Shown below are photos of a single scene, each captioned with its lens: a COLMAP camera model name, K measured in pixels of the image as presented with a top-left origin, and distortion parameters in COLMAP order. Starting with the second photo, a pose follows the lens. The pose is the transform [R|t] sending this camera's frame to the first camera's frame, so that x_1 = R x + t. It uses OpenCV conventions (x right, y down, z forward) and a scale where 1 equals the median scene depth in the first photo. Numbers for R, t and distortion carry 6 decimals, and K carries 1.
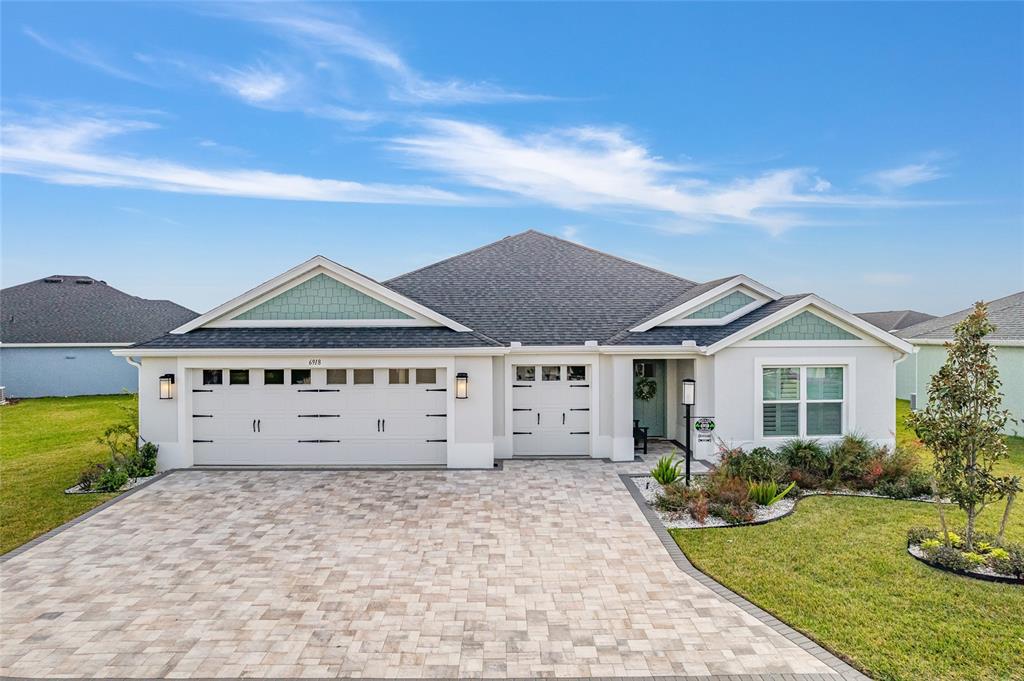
lens RADIAL K [[657.2, 0, 512.0], [0, 657.2, 340.5], [0, 0, 1]] dist [-0.091895, 0.088967]
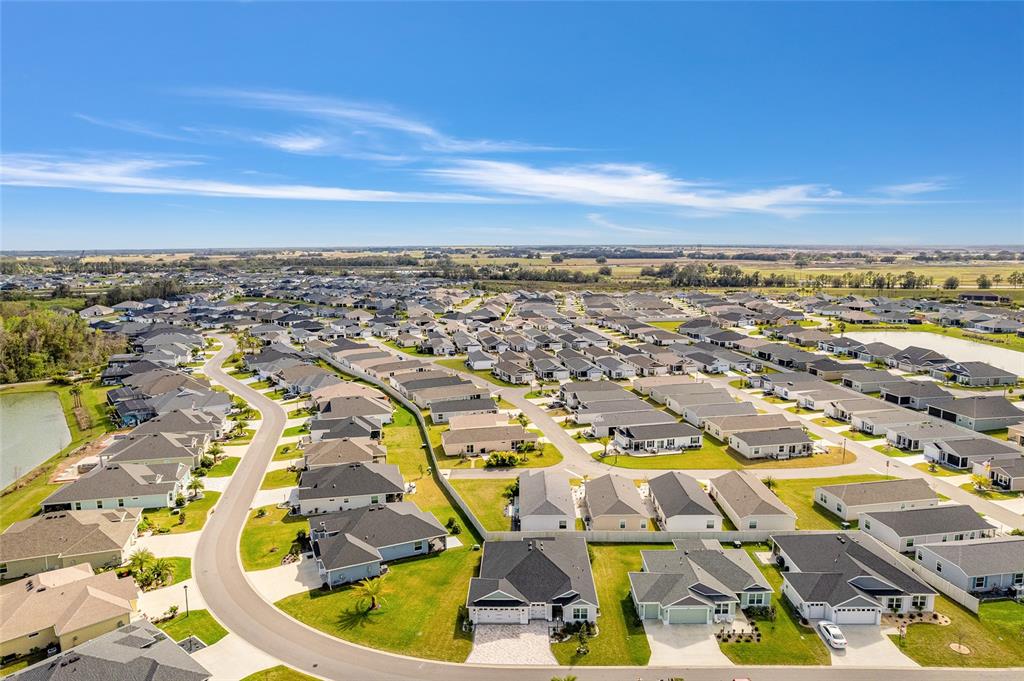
lens RADIAL K [[657.2, 0, 512.0], [0, 657.2, 340.5], [0, 0, 1]] dist [-0.091895, 0.088967]
pose [[0.999547, 0.002337, -0.030021, -0.003596], [0.001896, 0.990118, 0.140226, -3.648595], [0.030052, -0.140219, 0.989664, -5.150862]]
